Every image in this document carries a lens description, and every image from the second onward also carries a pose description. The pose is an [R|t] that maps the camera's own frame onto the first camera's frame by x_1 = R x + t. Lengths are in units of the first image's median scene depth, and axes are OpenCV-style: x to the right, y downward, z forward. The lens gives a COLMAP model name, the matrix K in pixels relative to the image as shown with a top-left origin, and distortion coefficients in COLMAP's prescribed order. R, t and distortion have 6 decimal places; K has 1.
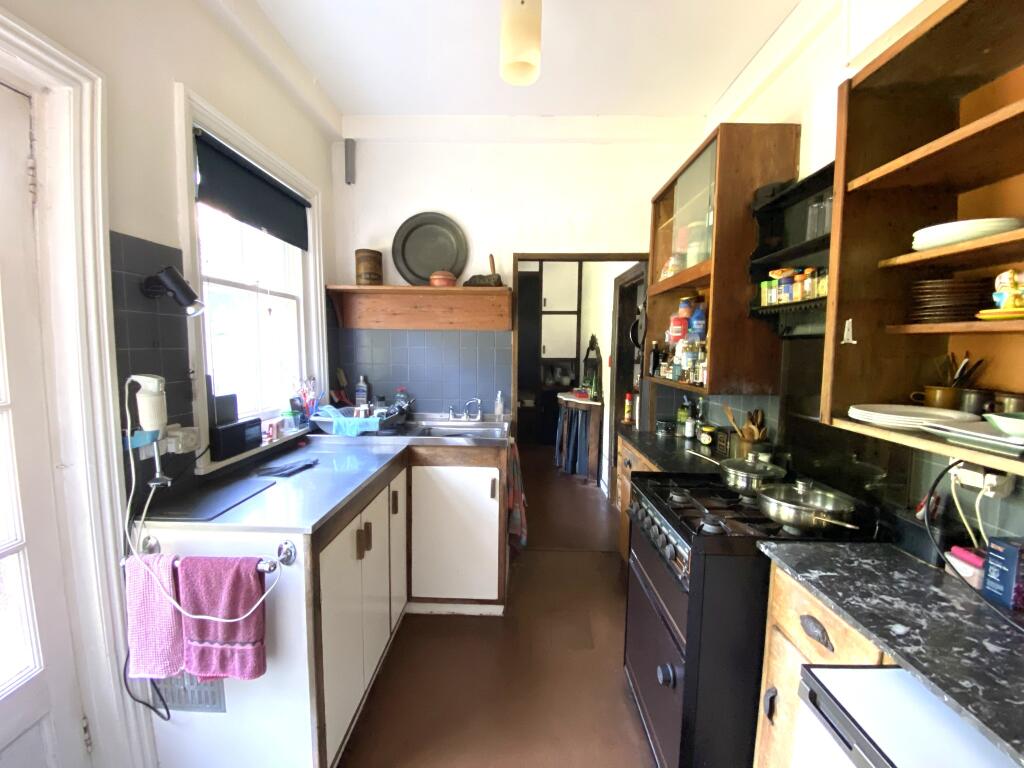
lens RADIAL K [[410.0, 0, 512.0], [0, 410.0, 384.0], [0, 0, 1]] dist [0.016327, -0.020360]
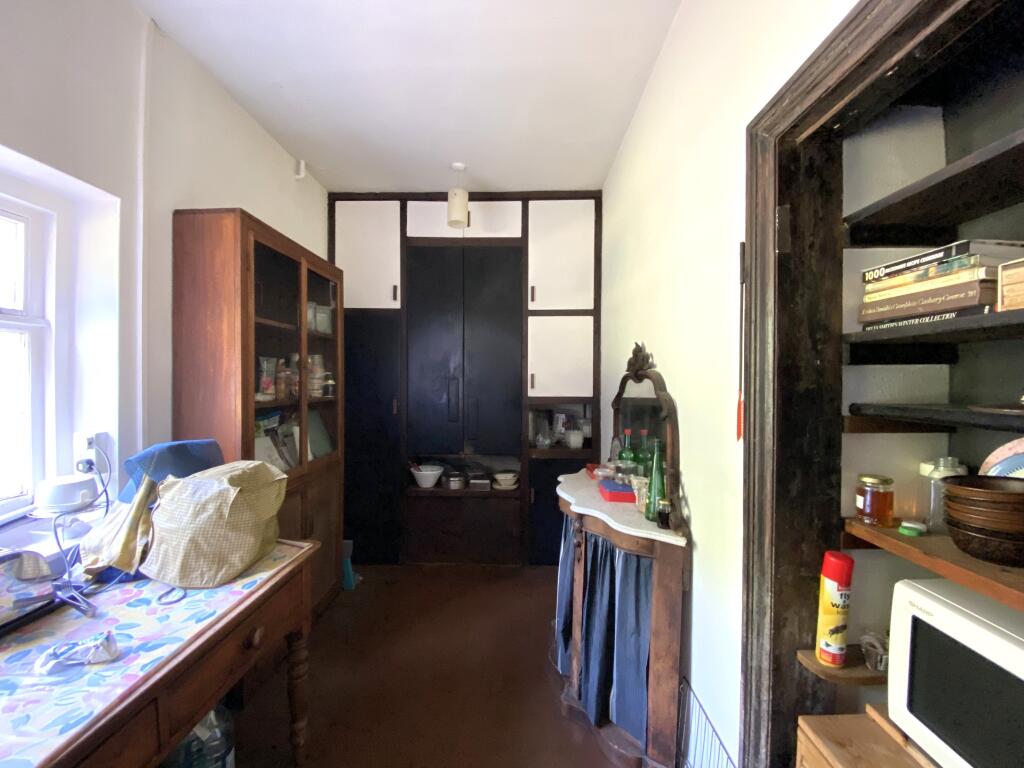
lens RADIAL K [[410.0, 0, 512.0], [0, 410.0, 384.0], [0, 0, 1]] dist [0.016327, -0.020360]
pose [[0.999896, -0.006497, -0.012845, 0.071129], [0.005476, 0.996937, -0.078023, -0.047285], [0.013313, 0.077945, 0.996869, 0.572528]]
